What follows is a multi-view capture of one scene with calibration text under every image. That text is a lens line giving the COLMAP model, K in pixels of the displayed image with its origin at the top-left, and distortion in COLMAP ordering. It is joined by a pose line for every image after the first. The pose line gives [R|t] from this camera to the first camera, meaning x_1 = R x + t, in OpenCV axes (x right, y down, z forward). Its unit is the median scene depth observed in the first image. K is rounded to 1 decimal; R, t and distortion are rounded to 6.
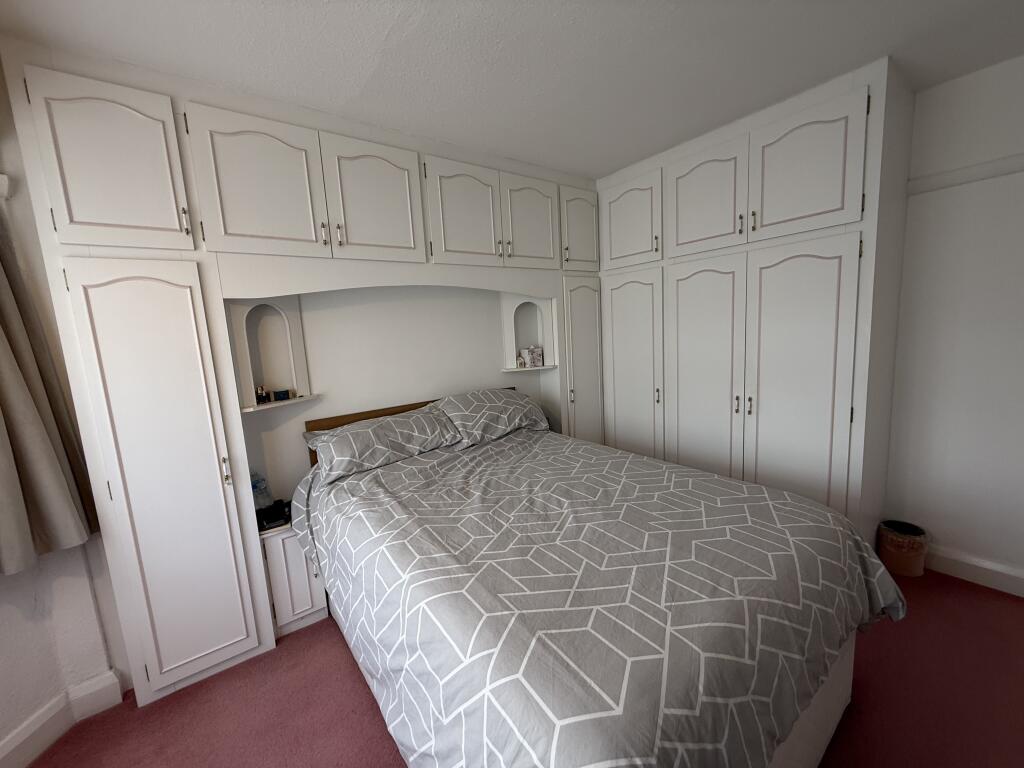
lens RADIAL K [[408.4, 0, 512.1], [0, 408.4, 384.2], [0, 0, 1]] dist [-0.001470, 0.000324]
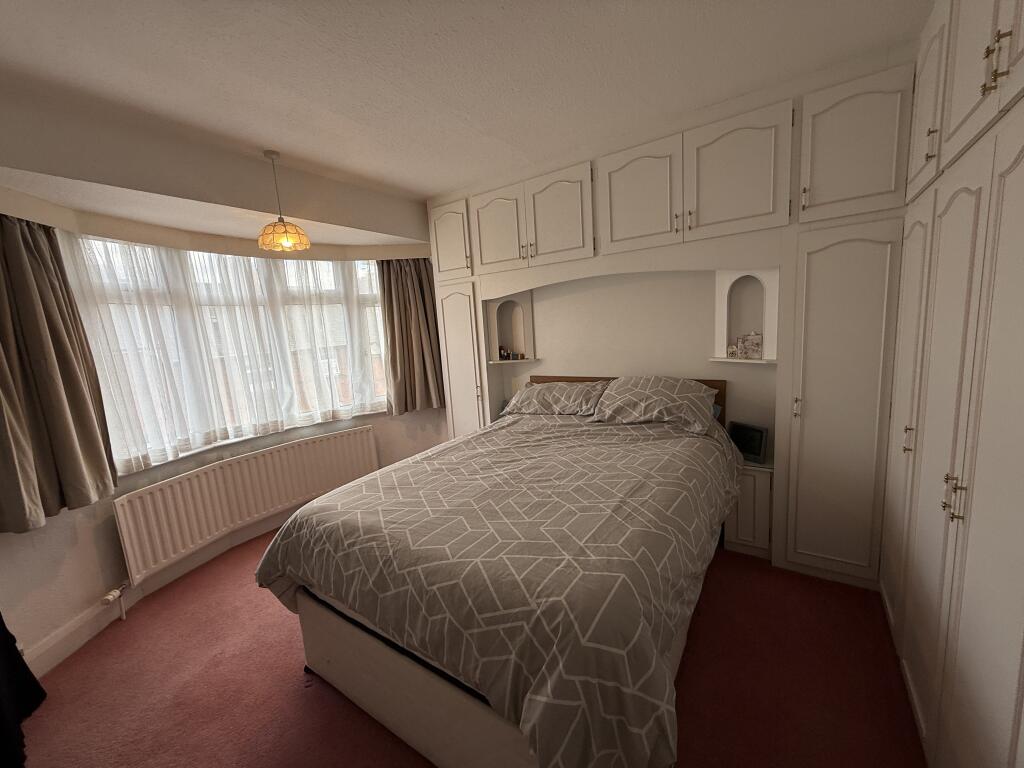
lens RADIAL K [[408.4, 0, 513.5], [0, 408.4, 386.8], [0, 0, 1]] dist [-0.001470, 0.000324]
pose [[0.310330, 0.184429, -0.932567, 0.940434], [-0.080239, 0.982581, 0.167619, -0.122317], [0.947236, 0.022811, 0.319723, 0.463989]]
